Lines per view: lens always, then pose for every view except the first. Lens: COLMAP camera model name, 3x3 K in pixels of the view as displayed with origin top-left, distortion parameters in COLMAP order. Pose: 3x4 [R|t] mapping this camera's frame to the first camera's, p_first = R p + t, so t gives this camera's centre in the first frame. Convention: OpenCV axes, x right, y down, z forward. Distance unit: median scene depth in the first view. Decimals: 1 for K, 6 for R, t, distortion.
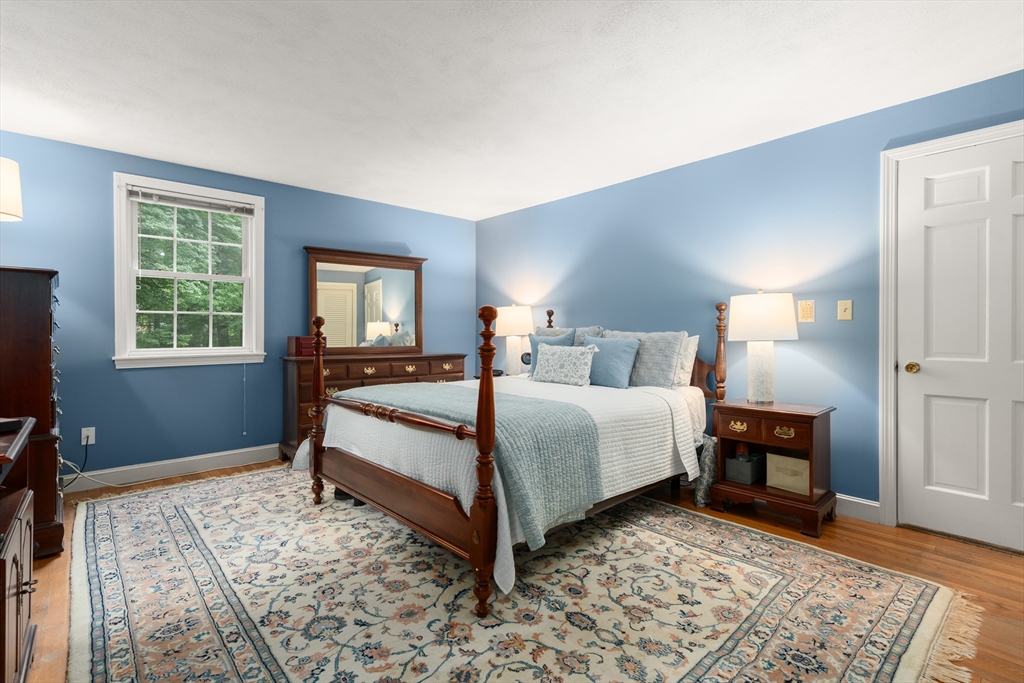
lens RADIAL K [[464.5, 0, 509.0], [0, 464.5, 335.9], [0, 0, 1]] dist [-0.007738, 0.001719]
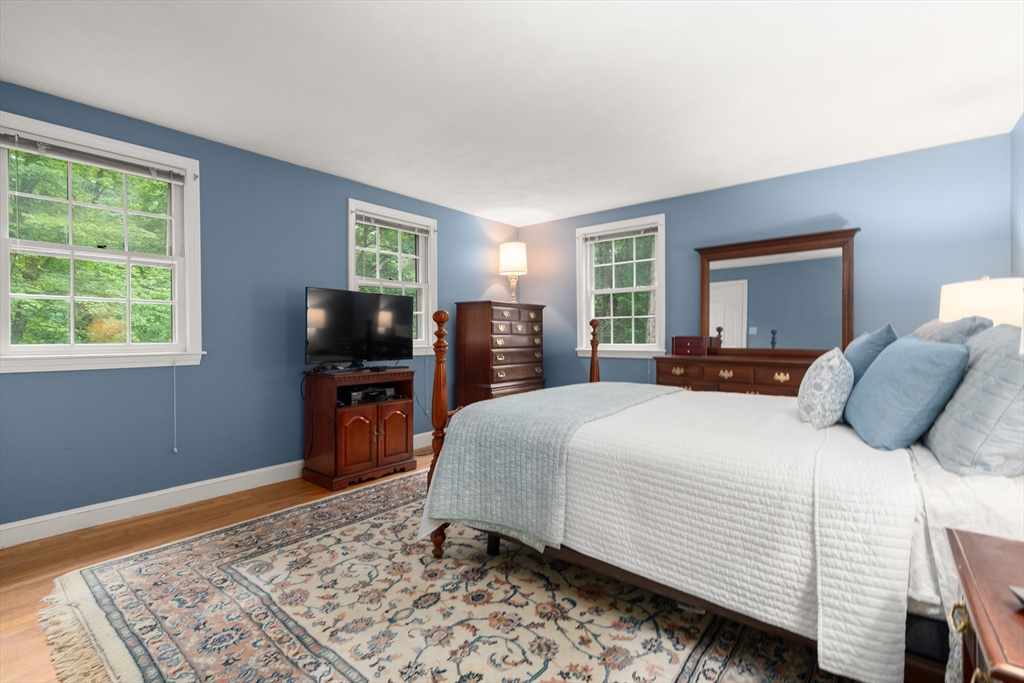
lens RADIAL K [[464.5, 0, 509.3], [0, 464.5, 338.2], [0, 0, 1]] dist [-0.007738, 0.001719]
pose [[0.155219, 0.010787, -0.987821, 1.005524], [-0.005890, 0.999933, 0.009993, -0.003530], [0.987863, 0.004267, 0.155272, 0.827914]]
